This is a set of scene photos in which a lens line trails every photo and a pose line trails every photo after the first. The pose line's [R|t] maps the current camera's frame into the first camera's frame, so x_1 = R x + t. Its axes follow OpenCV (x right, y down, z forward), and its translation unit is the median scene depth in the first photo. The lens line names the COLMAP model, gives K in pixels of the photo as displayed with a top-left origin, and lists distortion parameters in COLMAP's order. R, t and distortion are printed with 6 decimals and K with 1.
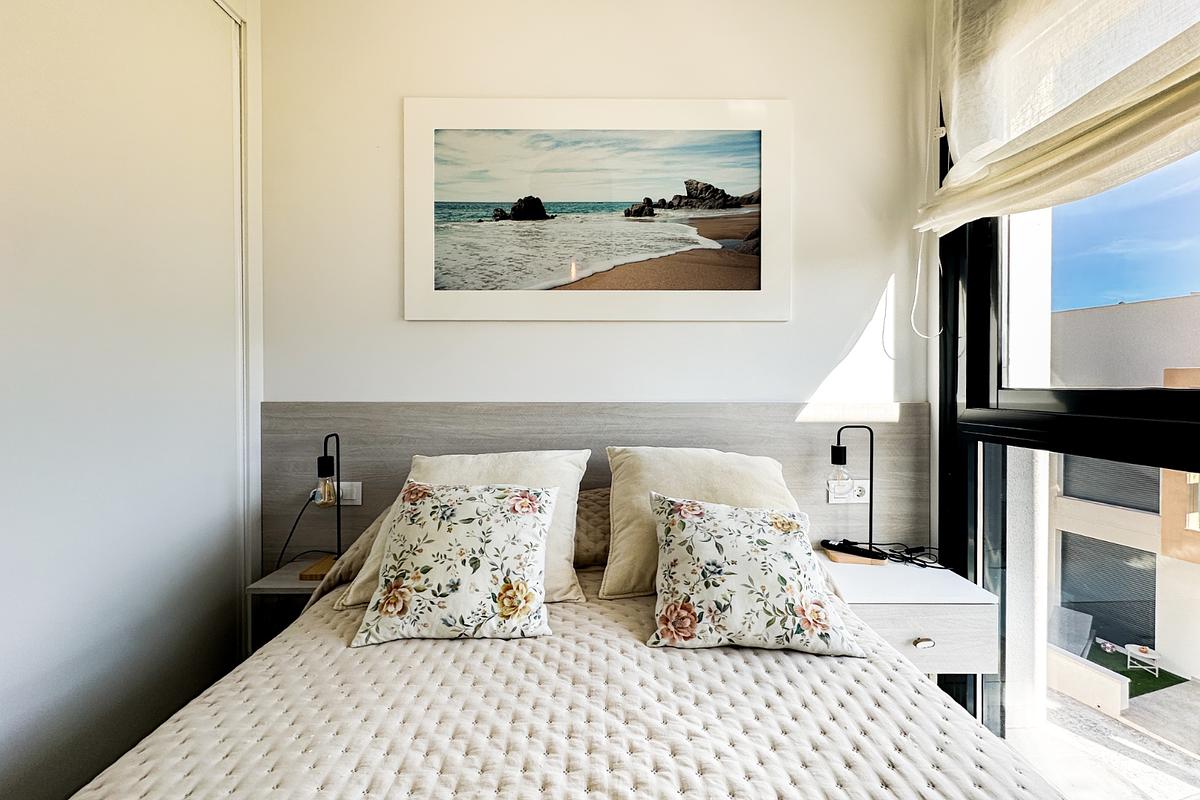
lens RADIAL K [[475.6, 0, 605.2], [0, 475.6, 393.7], [0, 0, 1]] dist [0.005786, -0.000042]
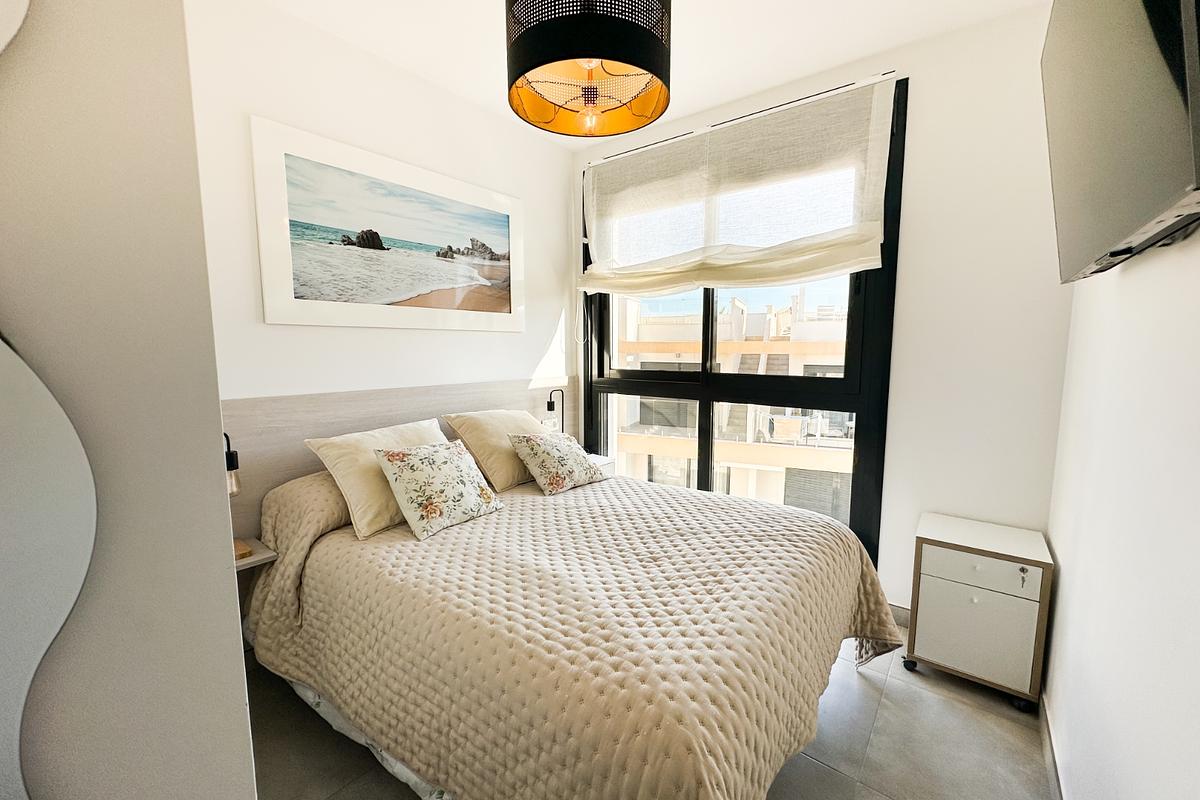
lens RADIAL K [[475.6, 0, 595.0], [0, 475.6, 405.1], [0, 0, 1]] dist [0.005786, -0.000042]
pose [[0.635999, -0.094676, 0.765860, -0.803899], [0.013336, 0.993646, 0.111760, -0.079684], [-0.771575, -0.060866, 0.633220, -0.312988]]
